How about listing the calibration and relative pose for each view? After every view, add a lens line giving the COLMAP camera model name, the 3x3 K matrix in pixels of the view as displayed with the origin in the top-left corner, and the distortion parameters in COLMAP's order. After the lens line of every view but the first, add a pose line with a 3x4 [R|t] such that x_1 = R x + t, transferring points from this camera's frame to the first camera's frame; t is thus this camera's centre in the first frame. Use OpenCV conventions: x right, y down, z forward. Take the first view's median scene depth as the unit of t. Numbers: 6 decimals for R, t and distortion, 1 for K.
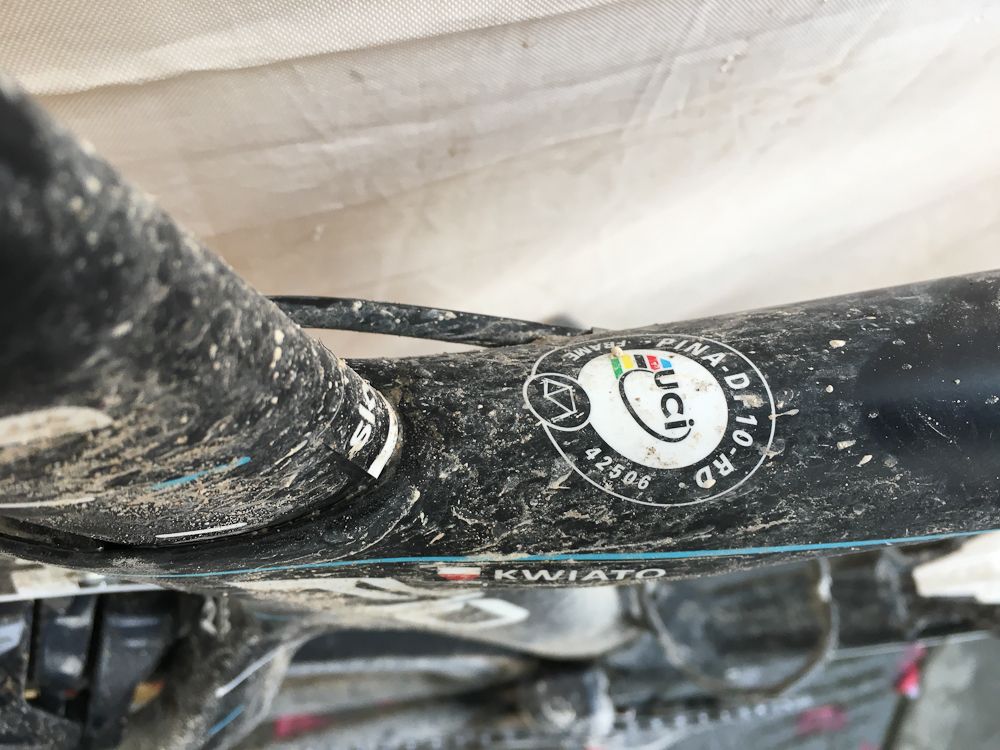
lens RADIAL K [[866.4, 0, 491.3], [0, 866.4, 378.8], [0, 0, 1]] dist [0.087858, -0.145018]
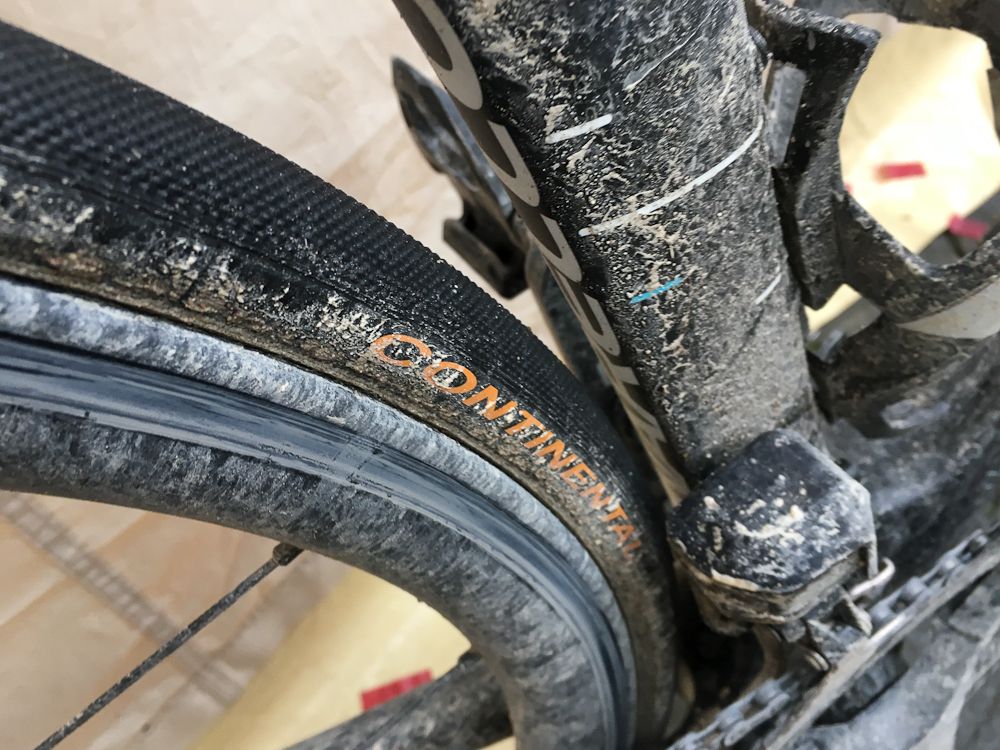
lens RADIAL K [[866.4, 0, 491.3], [0, 866.4, 378.8], [0, 0, 1]] dist [0.087858, -0.145018]
pose [[0.882974, -0.435914, 0.174169, -0.341114], [0.469337, 0.812766, -0.345159, 1.419248], [0.008901, 0.386510, 0.922242, 1.924274]]
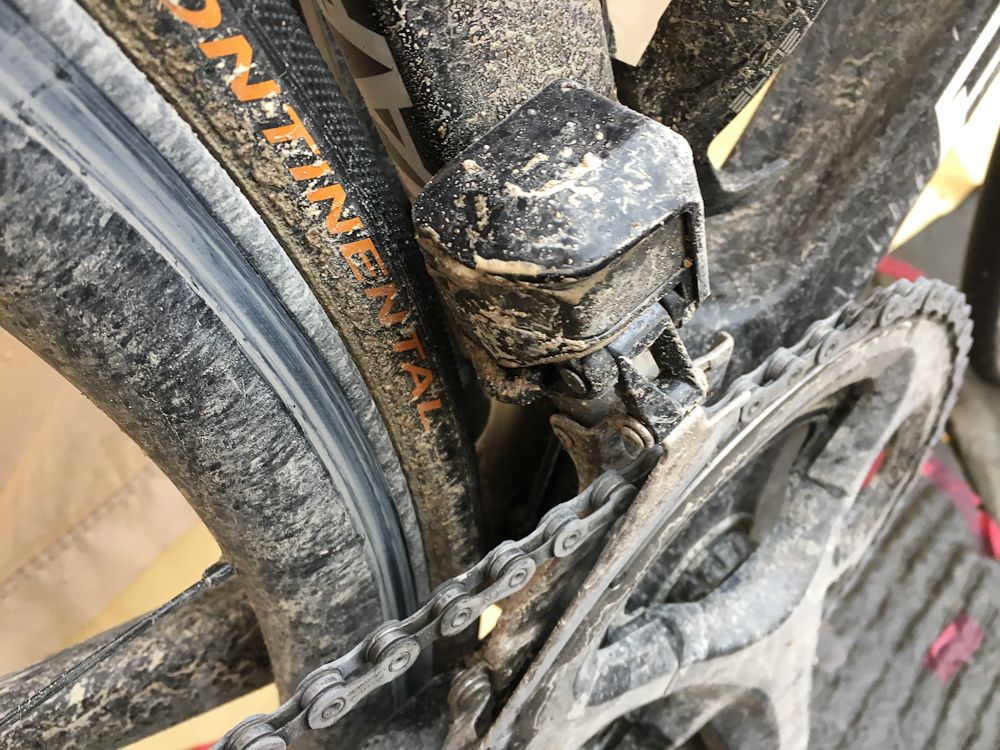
lens RADIAL K [[866.4, 0, 491.3], [0, 866.4, 378.8], [0, 0, 1]] dist [0.087858, -0.145018]
pose [[0.825906, -0.453928, 0.334407, -0.263018], [0.551996, 0.771786, -0.315668, 1.809478], [-0.114800, 0.445304, 0.887989, 2.674020]]
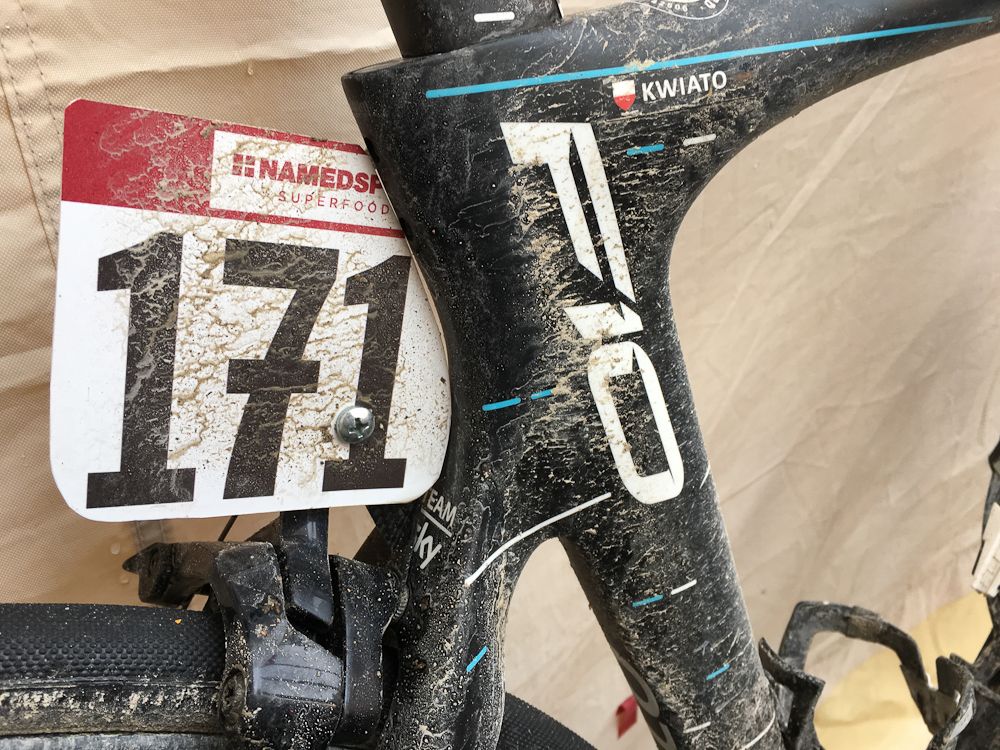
lens RADIAL K [[866.4, 0, 491.3], [0, 866.4, 378.8], [0, 0, 1]] dist [0.087858, -0.145018]
pose [[0.913351, -0.257160, 0.315687, -1.028883], [0.406908, 0.604441, -0.684892, 1.748459], [-0.014688, 0.754002, 0.656708, 0.334430]]
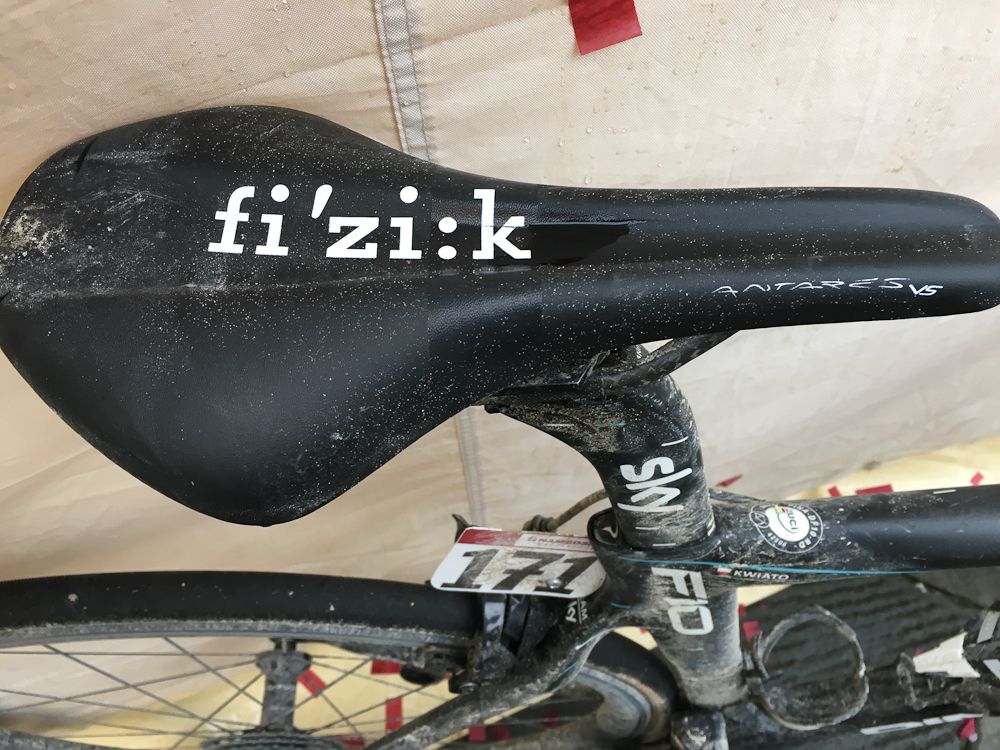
lens RADIAL K [[866.4, 0, 491.3], [0, 866.4, 378.8], [0, 0, 1]] dist [0.087858, -0.145018]
pose [[0.994583, 0.066301, -0.080052, -0.751966], [-0.080313, 0.979086, -0.186926, 0.215762], [0.065984, 0.192343, 0.979107, -2.630231]]
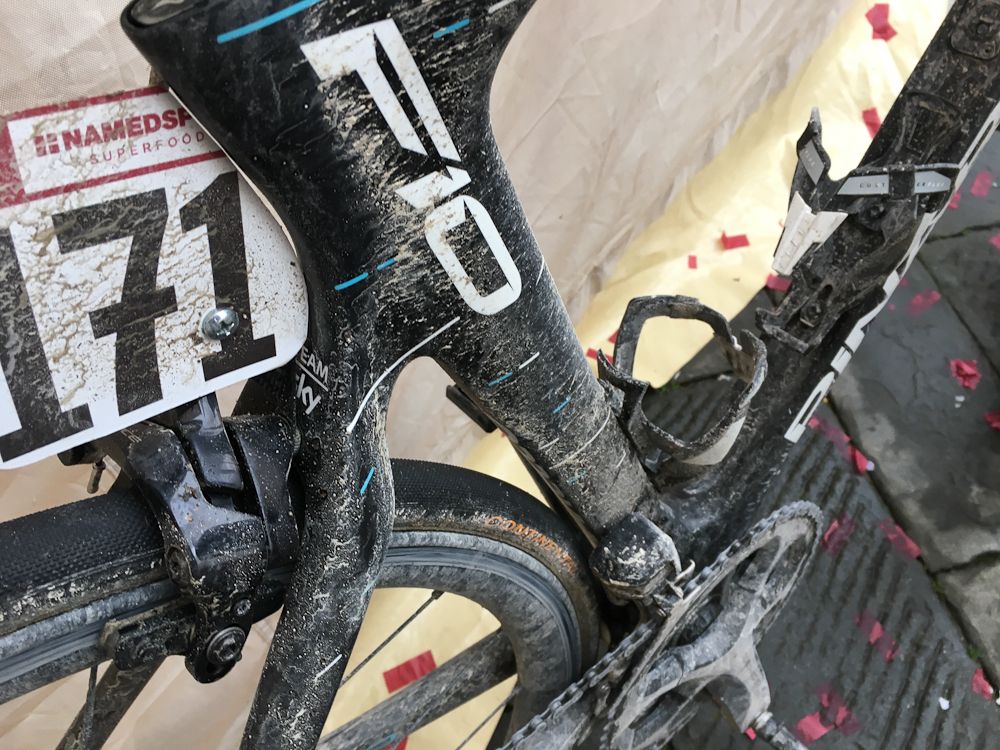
lens RADIAL K [[866.4, 0, 491.3], [0, 866.4, 378.8], [0, 0, 1]] dist [0.087858, -0.145018]
pose [[0.815757, -0.517652, 0.258024, -0.801596], [0.576004, 0.767587, -0.281121, 1.440873], [-0.052533, 0.377950, 0.924335, -0.258051]]
